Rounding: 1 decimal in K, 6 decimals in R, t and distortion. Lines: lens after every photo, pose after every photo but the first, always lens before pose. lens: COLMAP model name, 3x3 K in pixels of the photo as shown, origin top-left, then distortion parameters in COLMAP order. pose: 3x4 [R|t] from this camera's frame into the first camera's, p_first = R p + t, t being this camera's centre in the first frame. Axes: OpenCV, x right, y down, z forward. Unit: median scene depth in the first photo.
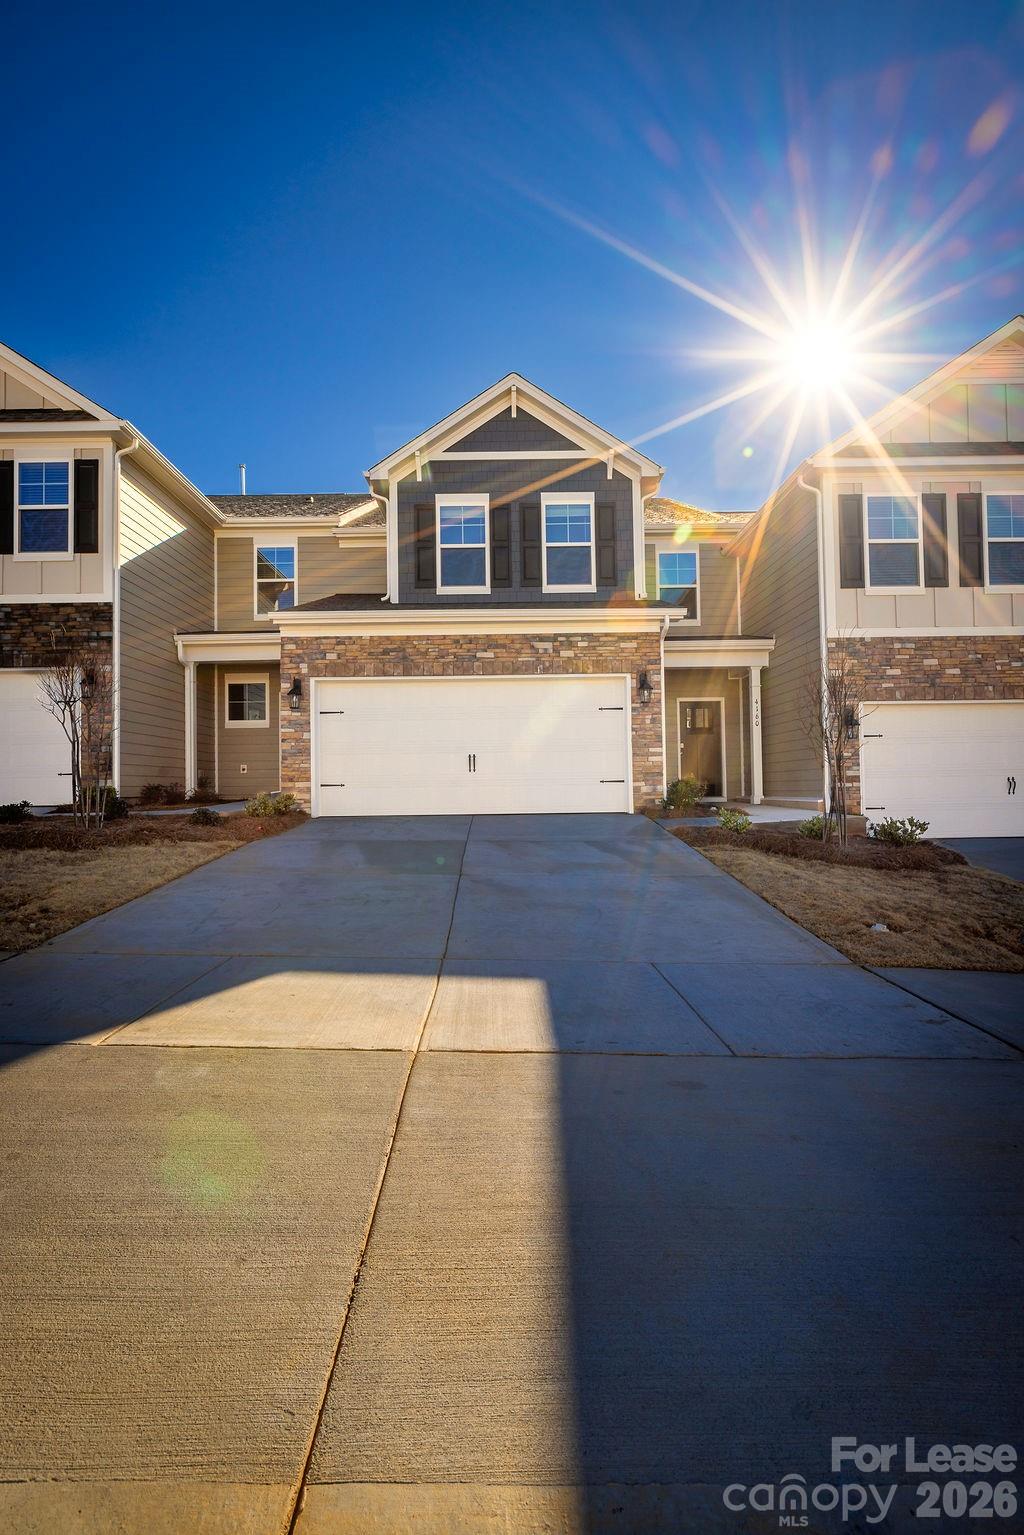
lens RADIAL K [[688.7, 0, 483.4], [0, 688.7, 765.0], [0, 0, 1]] dist [0.008406, 0.000021]
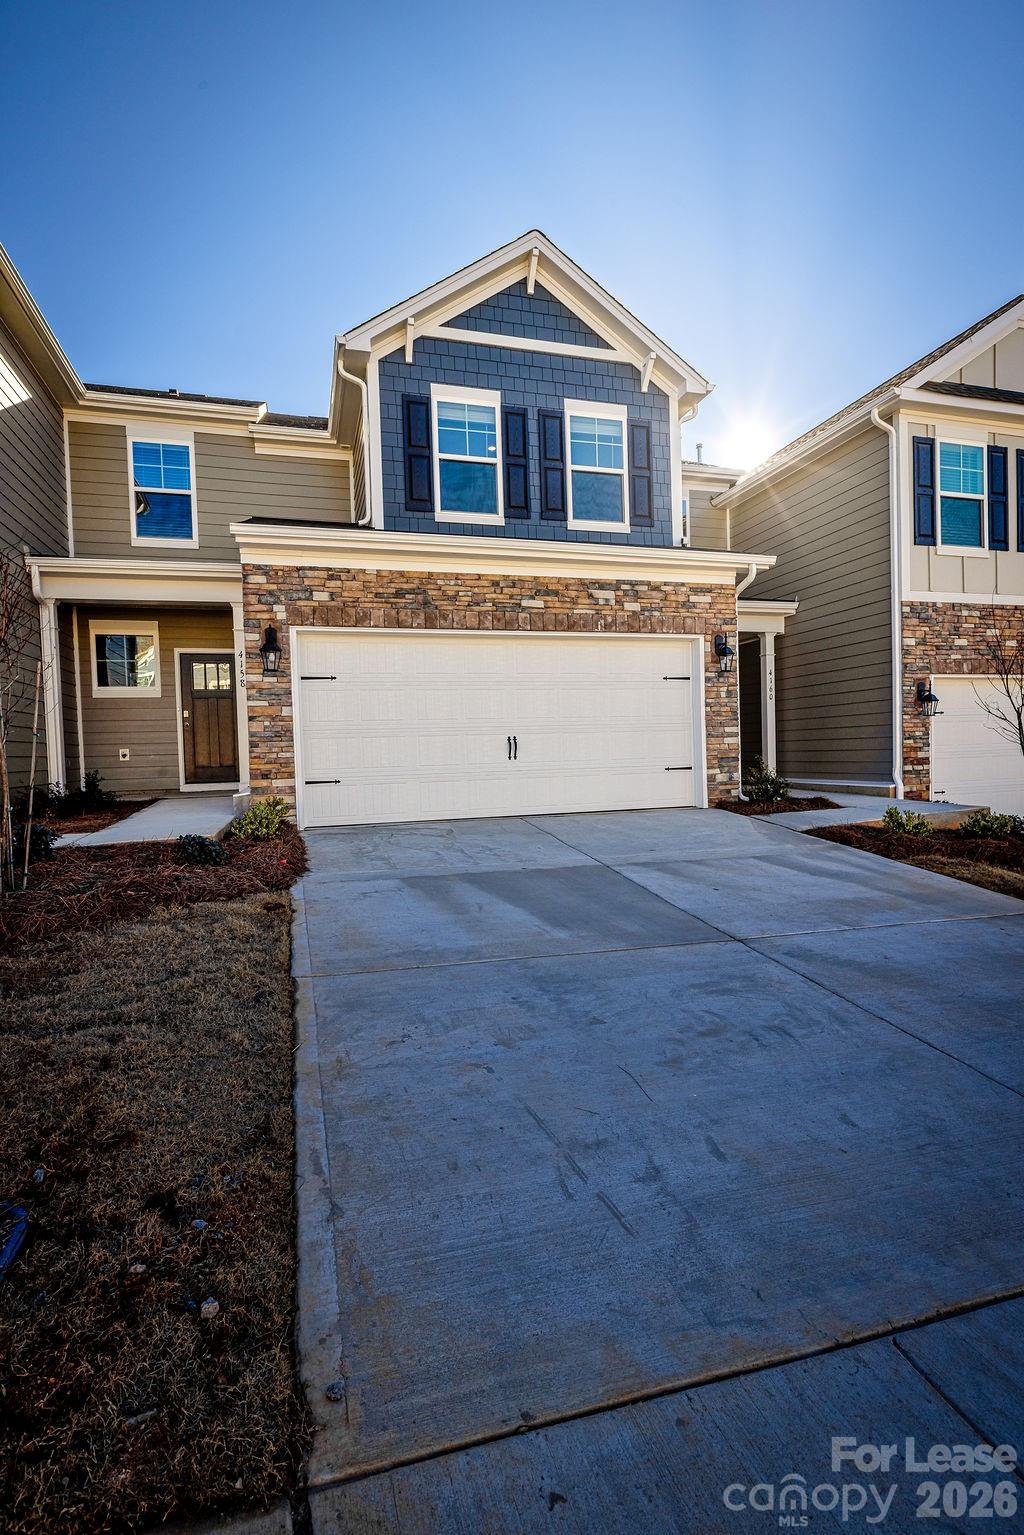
lens RADIAL K [[688.7, 0, 483.4], [0, 688.7, 765.0], [0, 0, 1]] dist [0.008406, 0.000021]
pose [[0.962806, -0.019198, 0.269510, -0.253640], [0.005196, 0.998604, 0.052571, -0.024299], [-0.270142, -0.049215, 0.961562, 0.284266]]
